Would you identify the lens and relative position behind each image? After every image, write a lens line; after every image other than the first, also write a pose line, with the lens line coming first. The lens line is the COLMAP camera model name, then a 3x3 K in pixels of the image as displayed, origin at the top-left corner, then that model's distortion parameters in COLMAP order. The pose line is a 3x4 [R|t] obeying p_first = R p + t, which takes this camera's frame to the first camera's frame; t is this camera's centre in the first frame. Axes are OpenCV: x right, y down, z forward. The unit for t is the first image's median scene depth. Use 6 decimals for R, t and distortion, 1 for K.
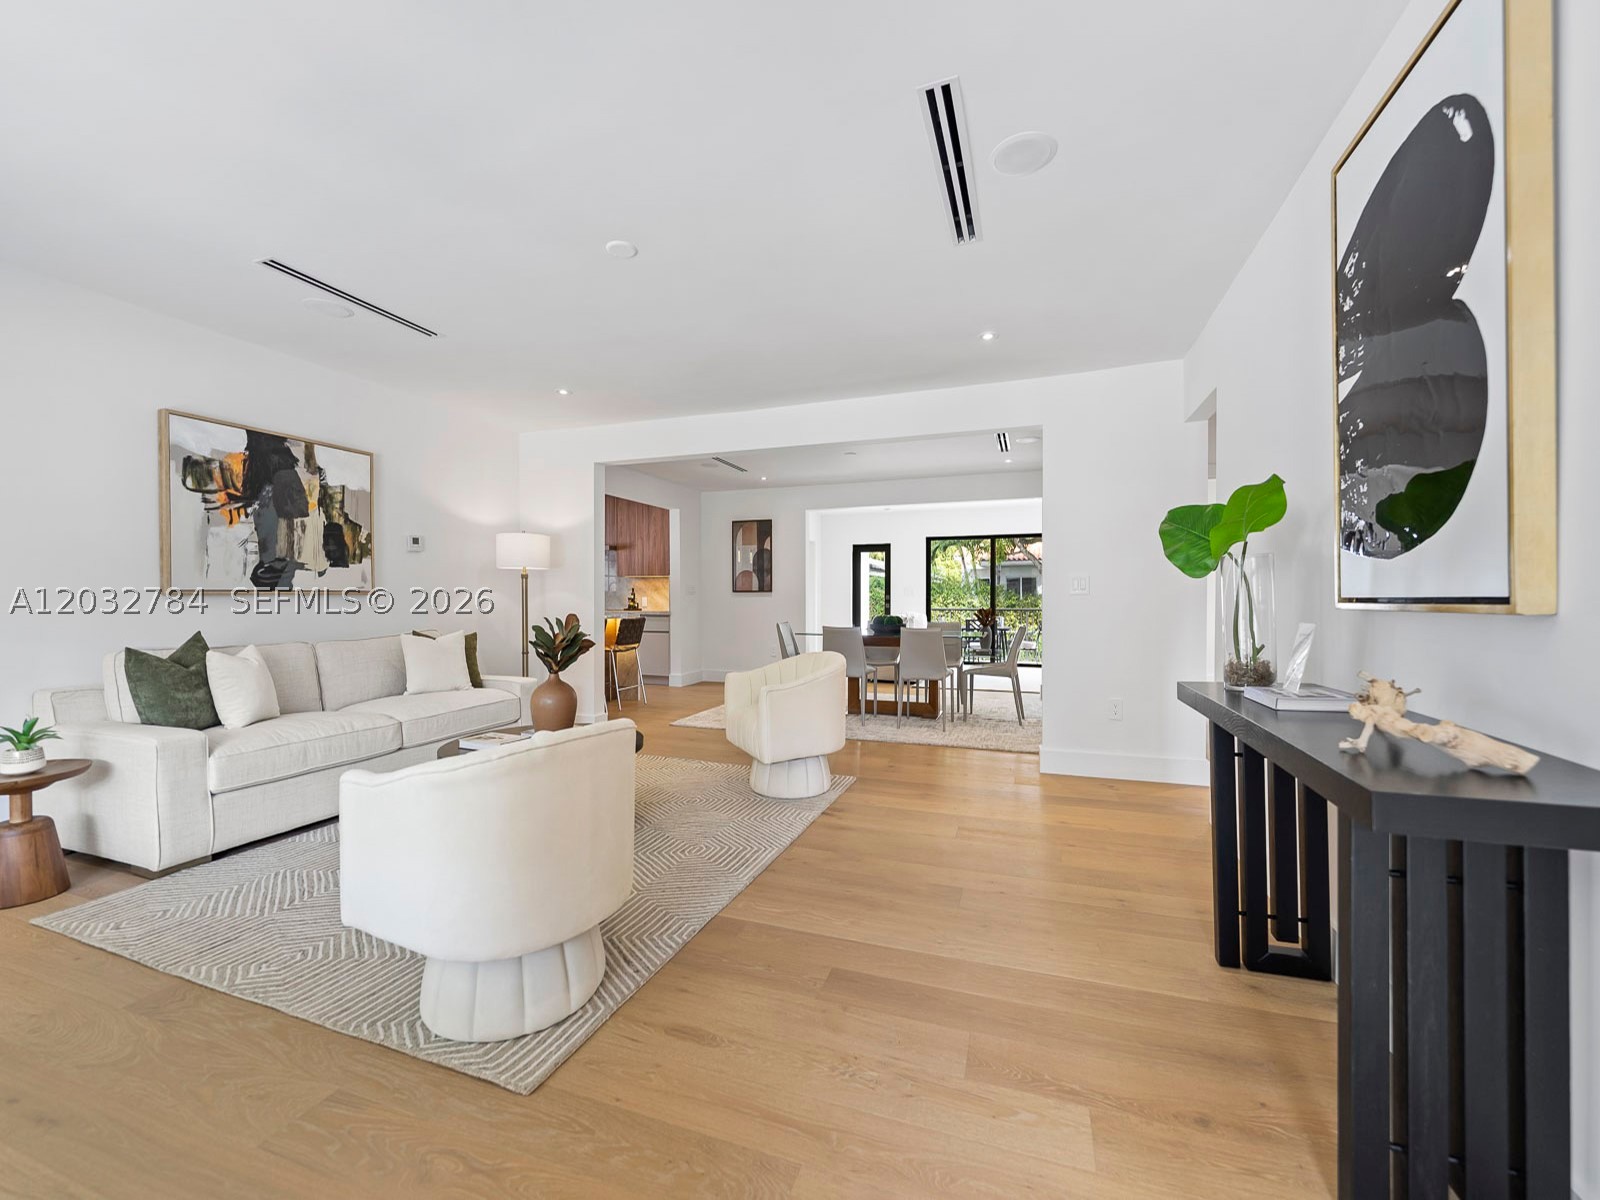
lens RADIAL K [[657.9, 0, 805.4], [0, 657.9, 595.0], [0, 0, 1]] dist [0.008948, -0.000017]
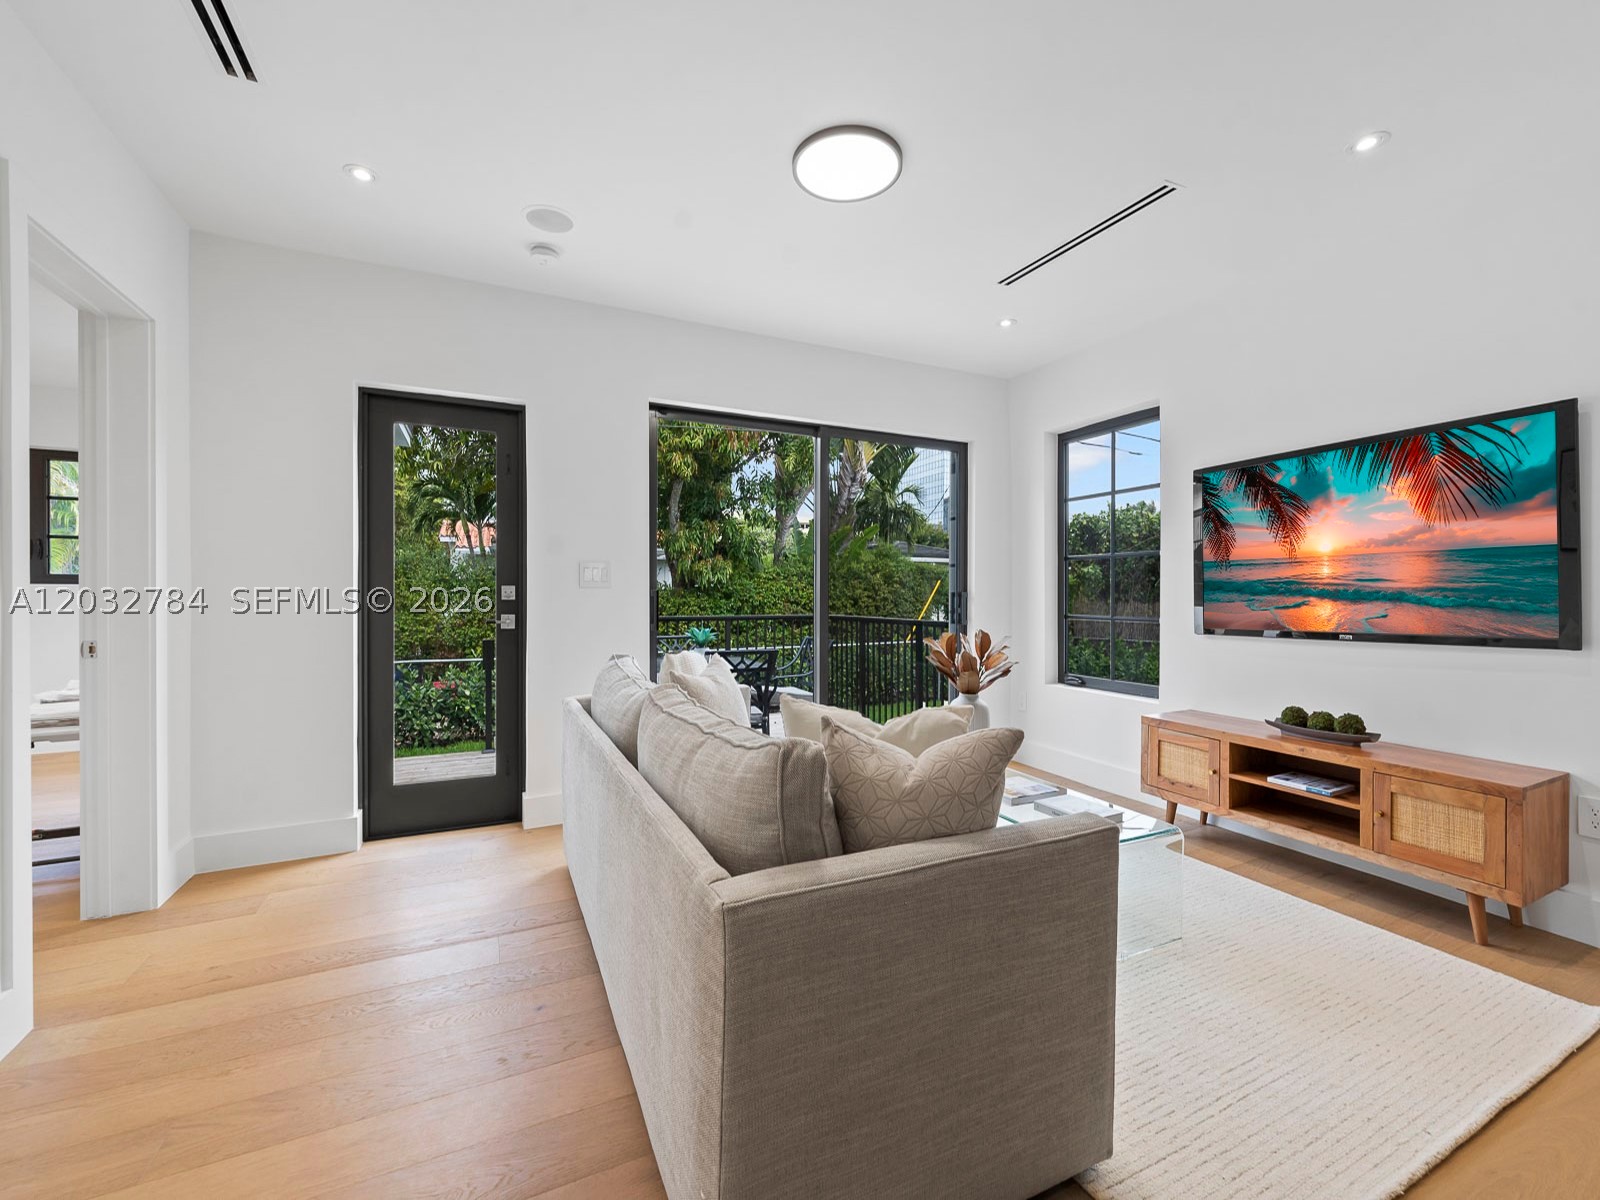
lens RADIAL K [[653.3, 0, 799.5], [0, 653.3, 596.0], [0, 0, 1]] dist [0.001522, -0.000160]
pose [[0.707405, 0.002242, 0.706805, 0.040270], [-0.007200, 0.999966, 0.004035, 0.007978], [-0.706772, -0.007943, 0.707397, 1.992522]]
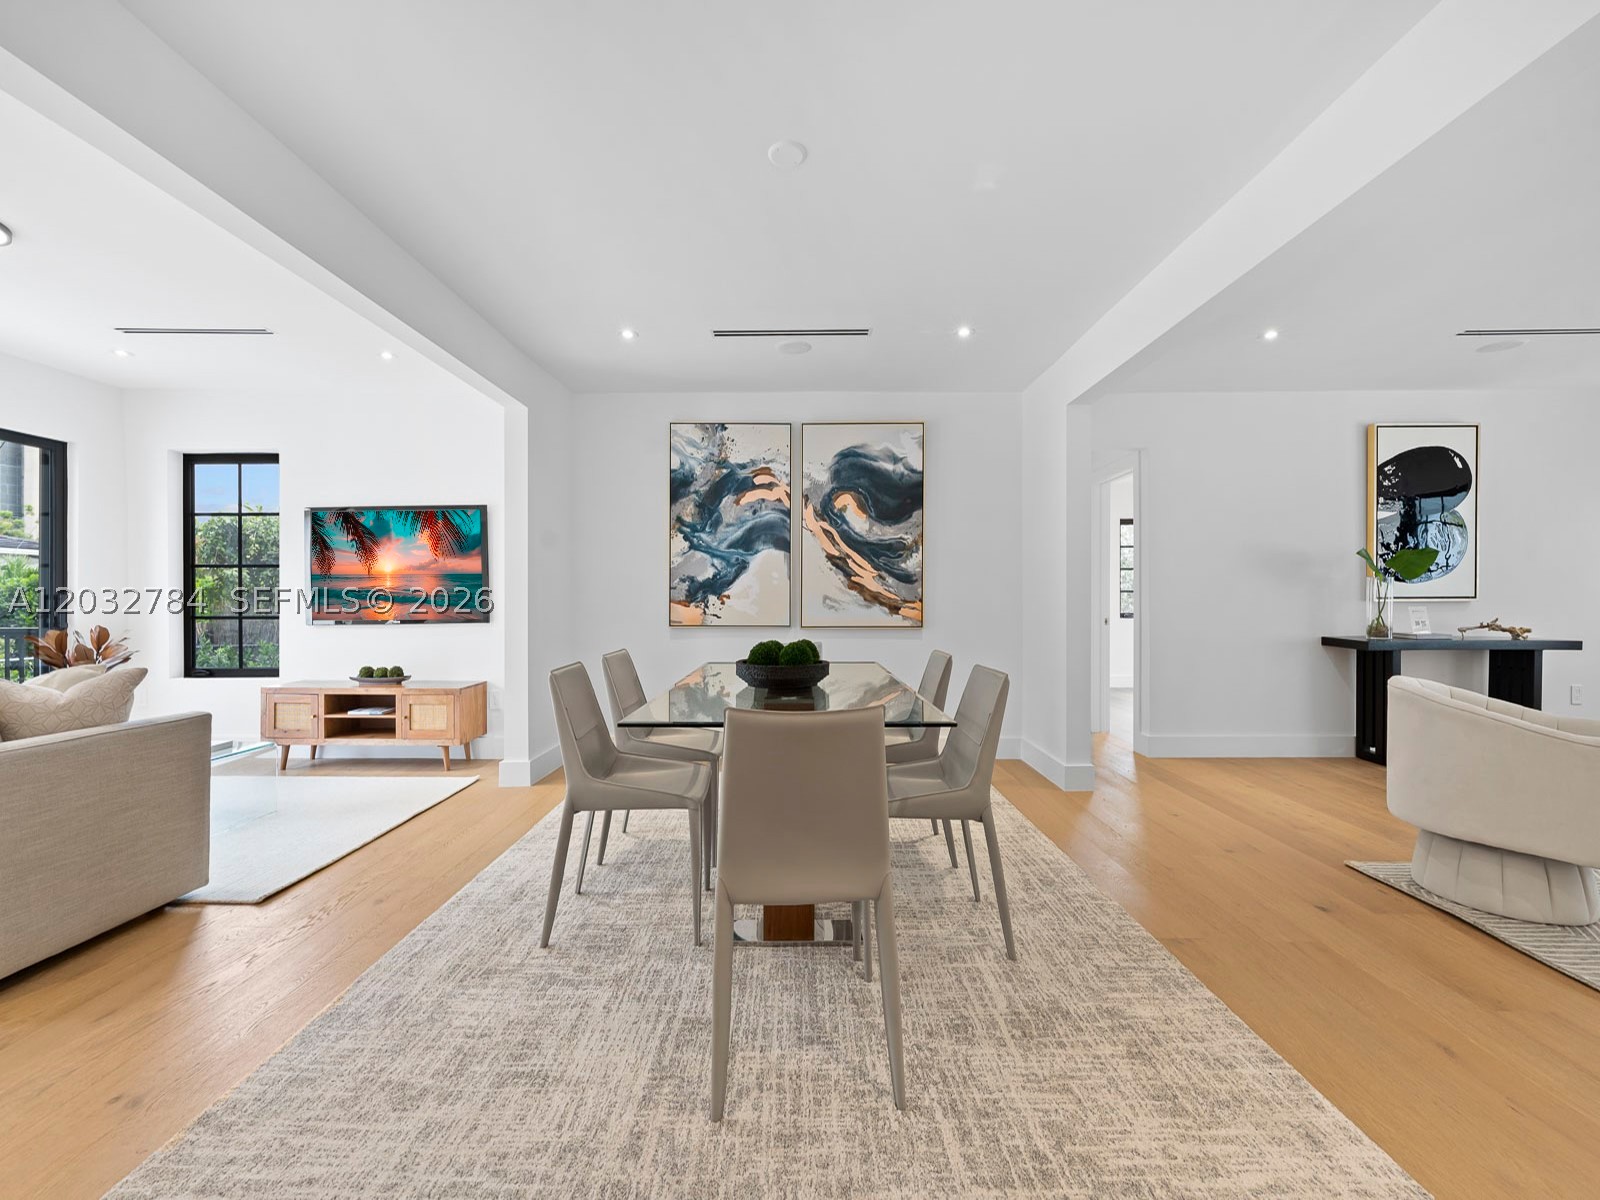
lens RADIAL K [[663.2, 0, 795.0], [0, 663.2, 599.0], [0, 0, 1]] dist [-0.000074, -0.000332]
pose [[-0.319458, 0.003838, 0.947593, -0.396243], [-0.001973, 0.999987, -0.004716, 0.013089], [-0.947598, -0.003376, -0.319446, 1.784917]]
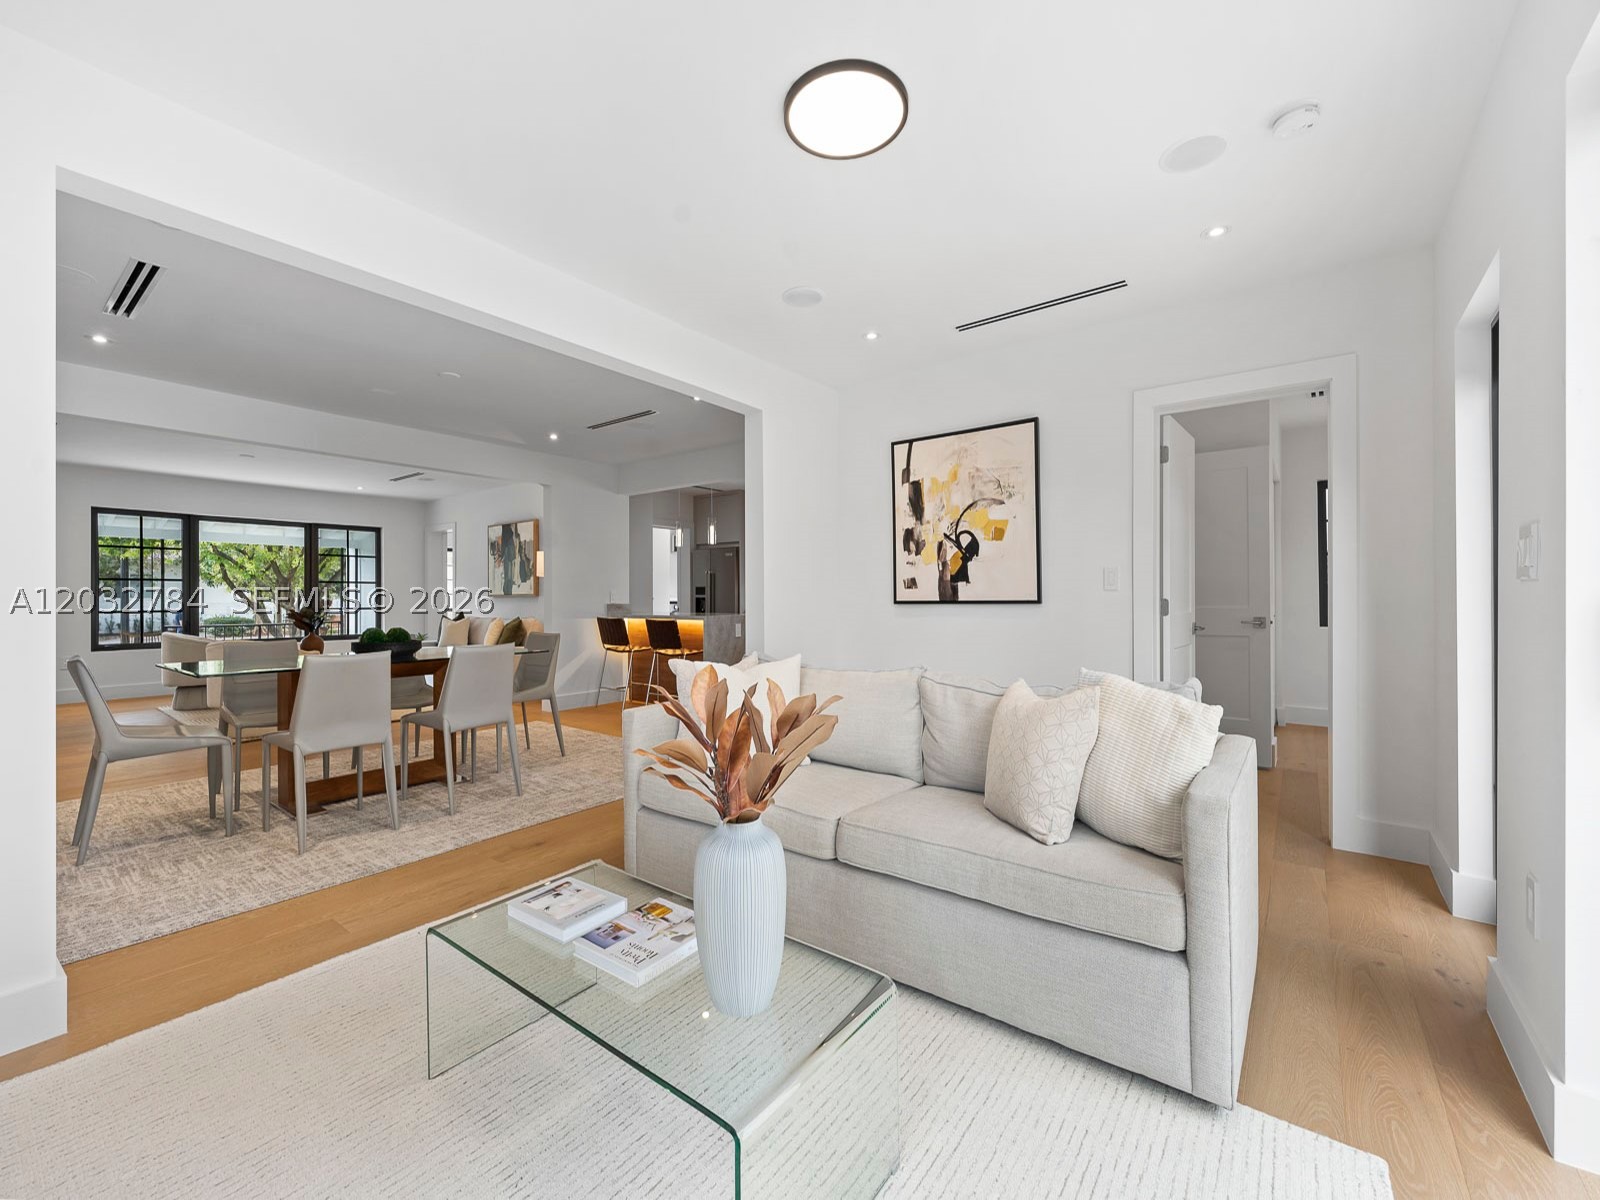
lens RADIAL K [[663.2, 0, 795.0], [0, 663.2, 599.0], [0, 0, 1]] dist [-0.000074, -0.000332]
pose [[-0.320073, 0.003618, -0.947386, 0.935628], [0.006623, 0.999977, 0.001581, 0.010157], [0.947370, -0.005769, -0.320090, 2.475697]]
